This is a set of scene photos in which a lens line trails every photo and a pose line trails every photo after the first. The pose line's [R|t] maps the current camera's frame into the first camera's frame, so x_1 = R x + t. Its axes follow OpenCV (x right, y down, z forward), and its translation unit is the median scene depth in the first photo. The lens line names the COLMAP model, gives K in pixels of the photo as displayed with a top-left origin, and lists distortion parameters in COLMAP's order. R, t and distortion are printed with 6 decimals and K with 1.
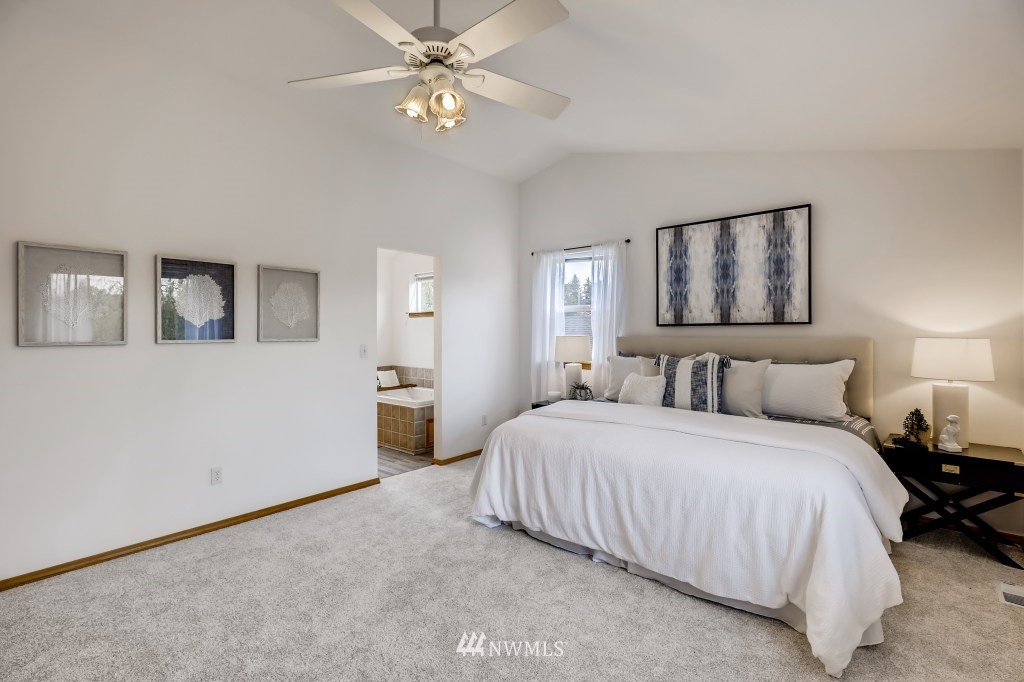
lens RADIAL K [[464.9, 0, 489.2], [0, 464.9, 326.2], [0, 0, 1]] dist [0.001774, 0.000190]
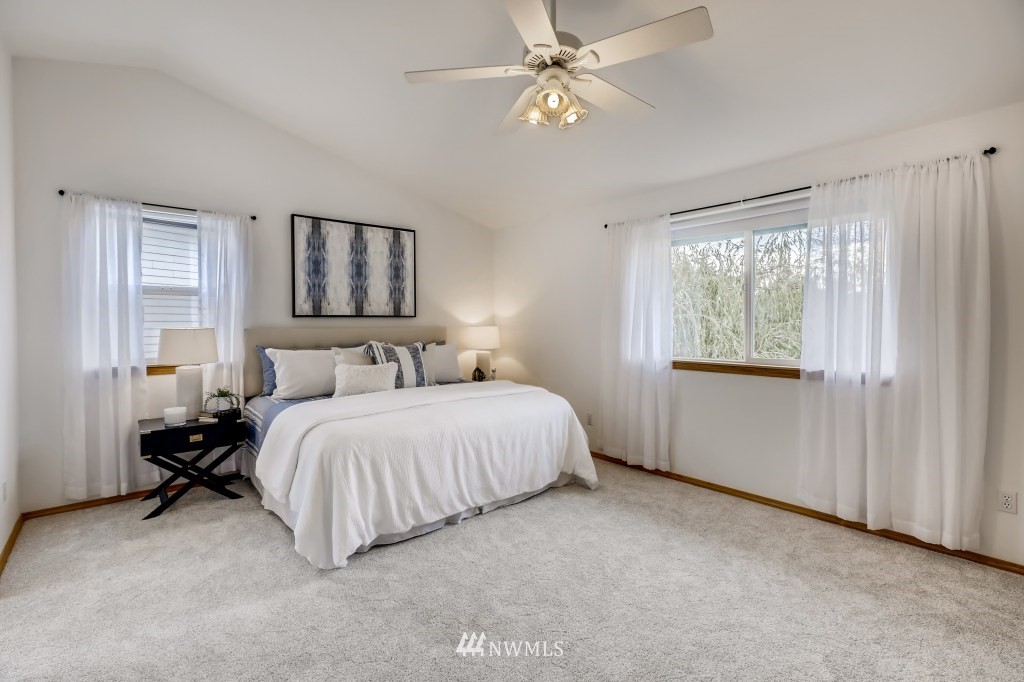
lens RADIAL K [[464.9, 0, 489.8], [0, 464.9, 340.7], [0, 0, 1]] dist [0.001774, 0.000190]
pose [[0.155876, -0.035022, 0.987155, -0.577786], [-0.009549, 0.999271, 0.036960, 0.010491], [-0.987730, -0.015187, 0.155428, 0.499656]]
